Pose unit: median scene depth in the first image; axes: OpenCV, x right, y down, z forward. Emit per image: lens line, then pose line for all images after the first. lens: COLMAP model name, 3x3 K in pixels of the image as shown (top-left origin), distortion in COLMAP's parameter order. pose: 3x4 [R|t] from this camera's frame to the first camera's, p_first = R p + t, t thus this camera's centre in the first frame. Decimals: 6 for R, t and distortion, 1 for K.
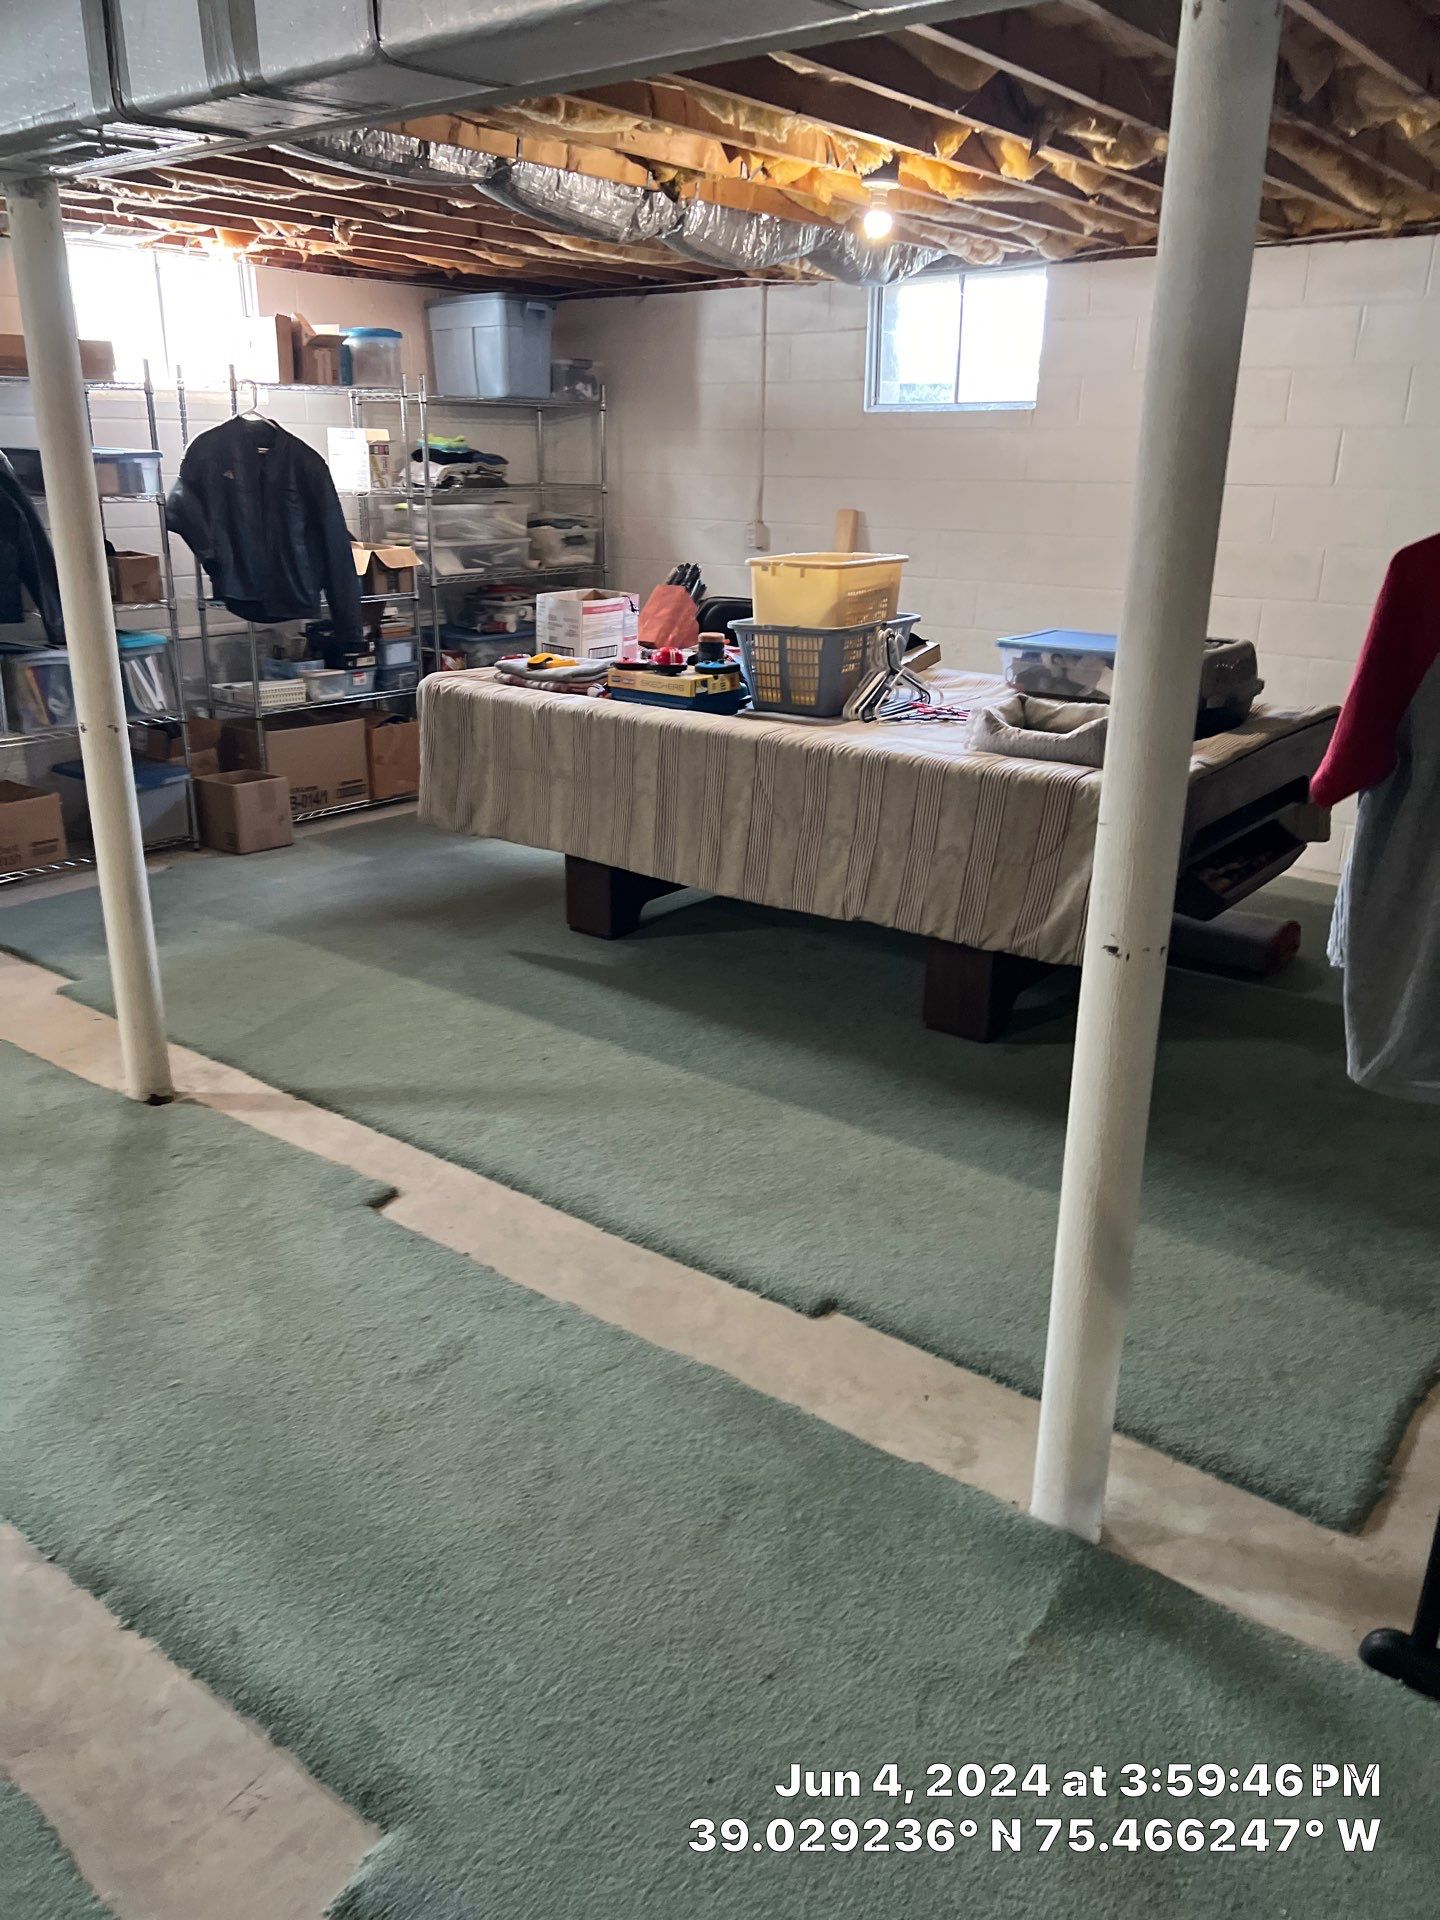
lens RADIAL K [[1447.4, 0, 711.5], [0, 1447.4, 955.0], [0, 0, 1]] dist [0.049762, -0.050314]
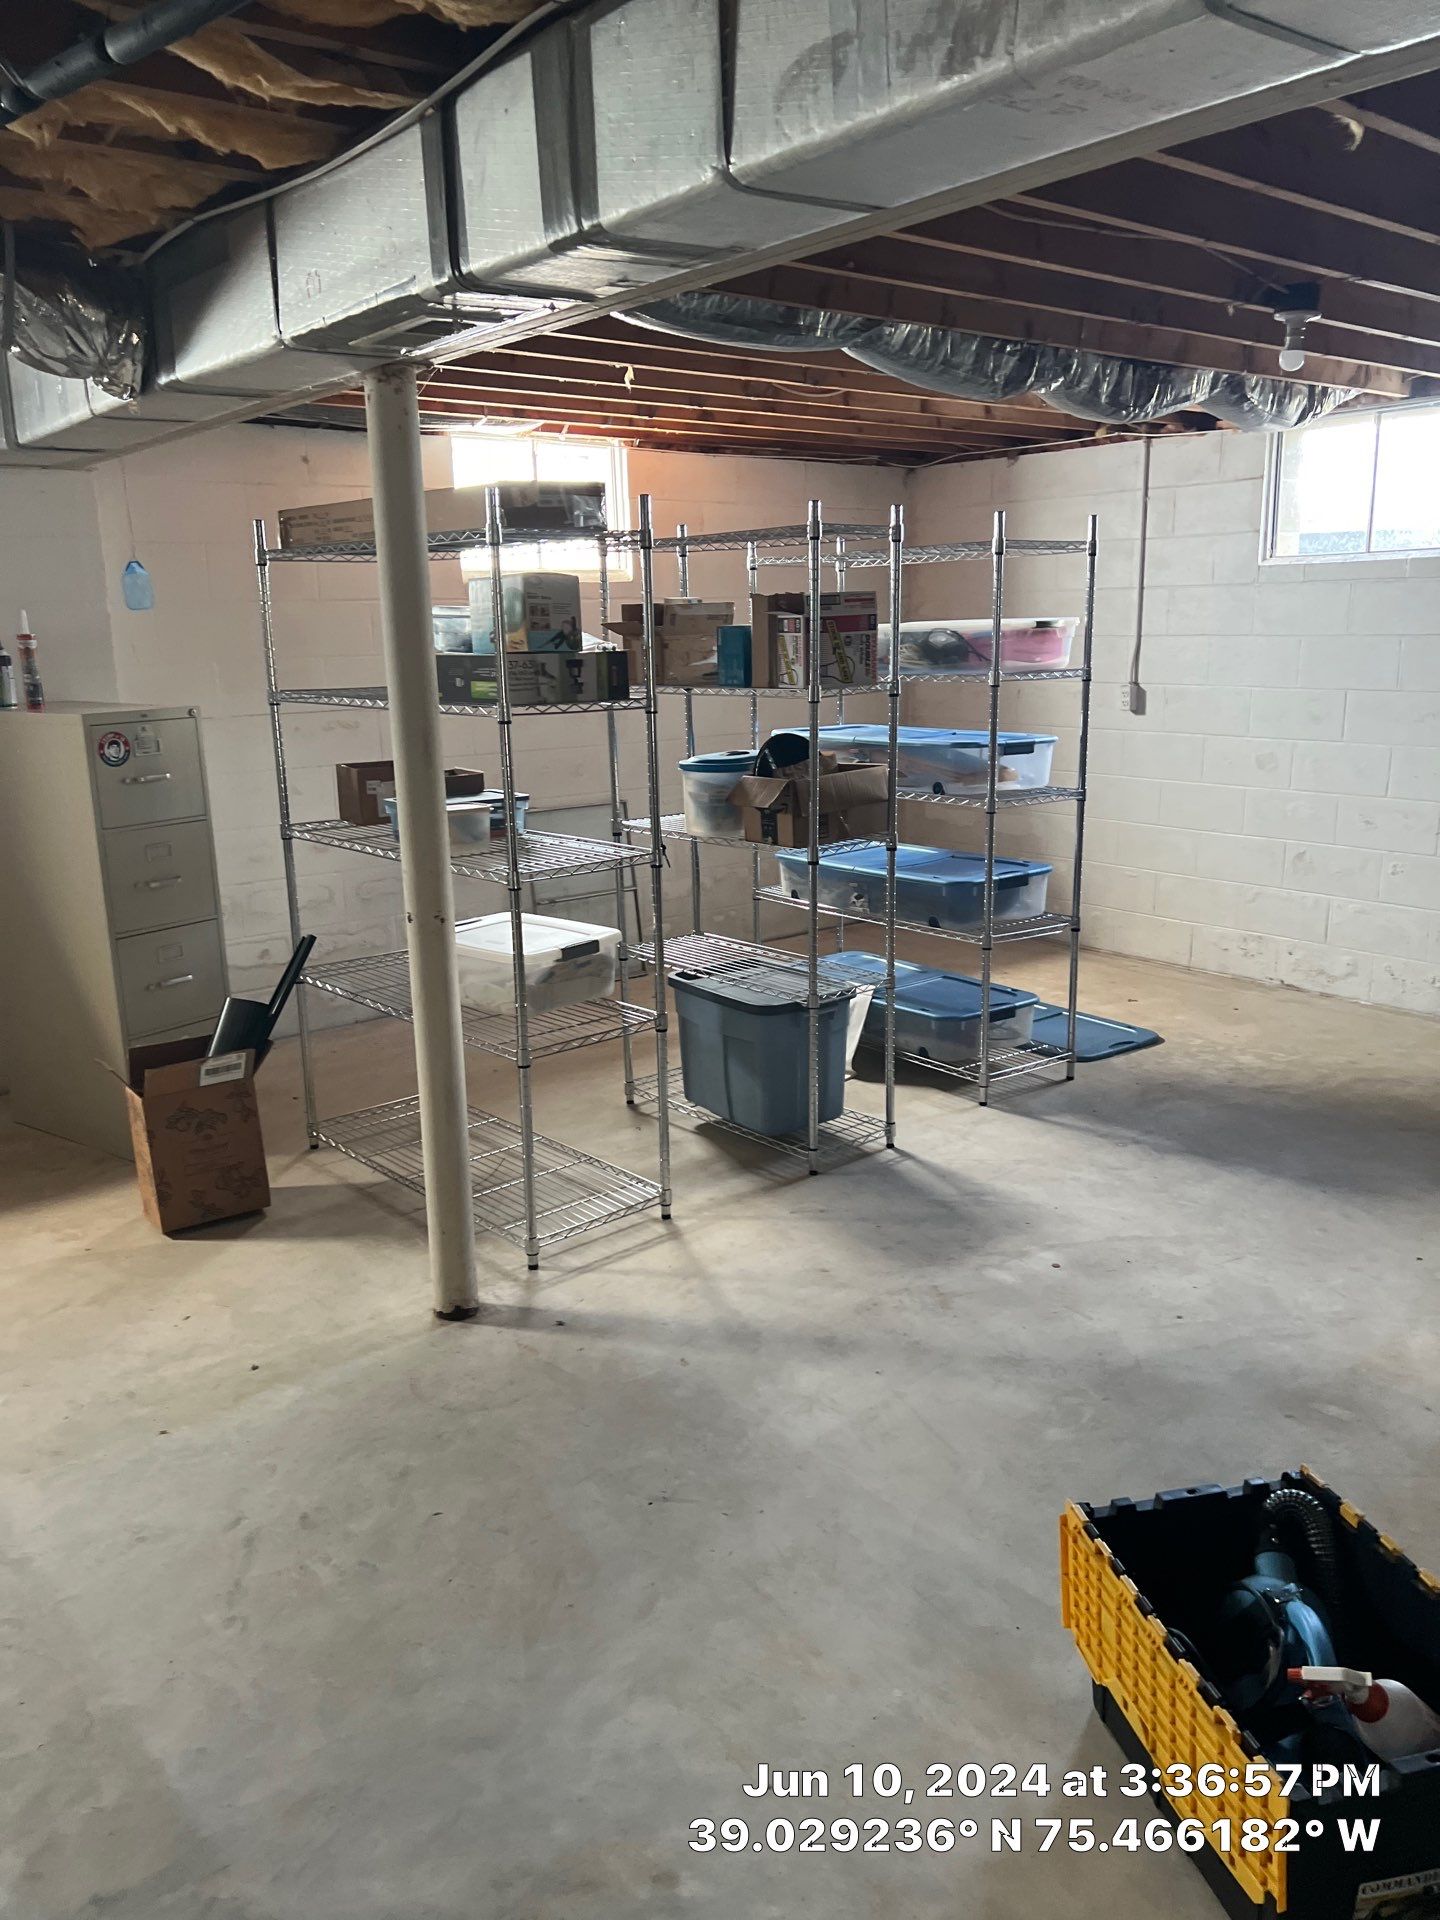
lens RADIAL K [[1447.4, 0, 738.8], [0, 1447.4, 966.7], [0, 0, 1]] dist [0.049762, -0.050314]
pose [[0.975747, 0.026288, -0.217315, -0.008710], [-0.046685, 0.994913, -0.089263, -0.030352], [0.213863, 0.097244, 0.972011, 0.078261]]
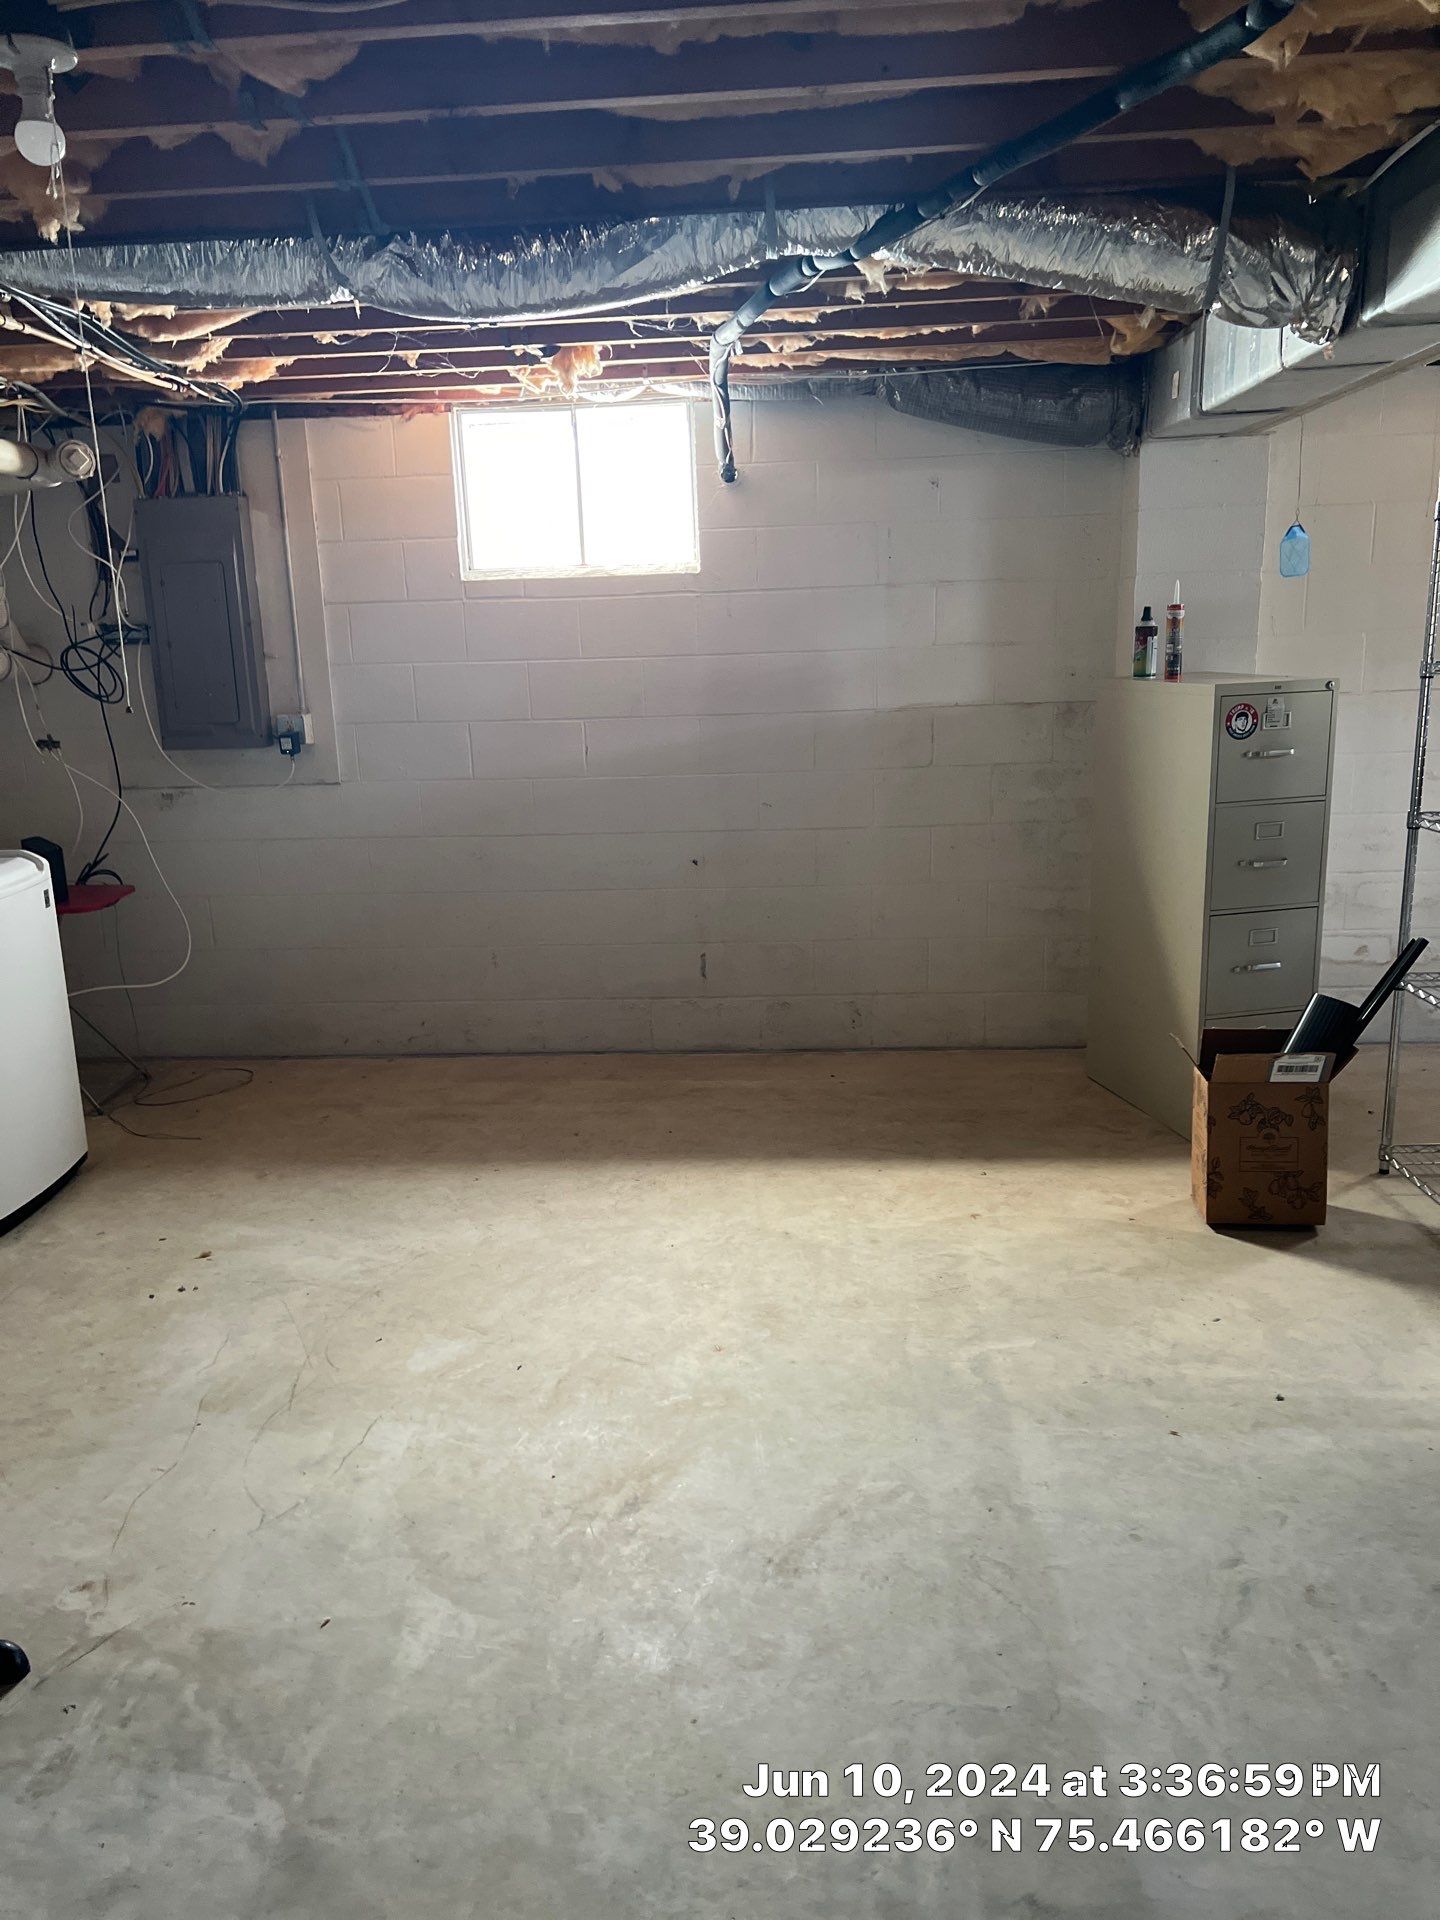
lens RADIAL K [[1447.4, 0, 688.9], [0, 1447.4, 966.5], [0, 0, 1]] dist [0.049762, -0.050314]
pose [[0.558222, 0.164332, -0.813254, -0.031698], [-0.234232, 0.971531, 0.035537, -0.036536], [0.795942, 0.170653, 0.580822, 0.108451]]
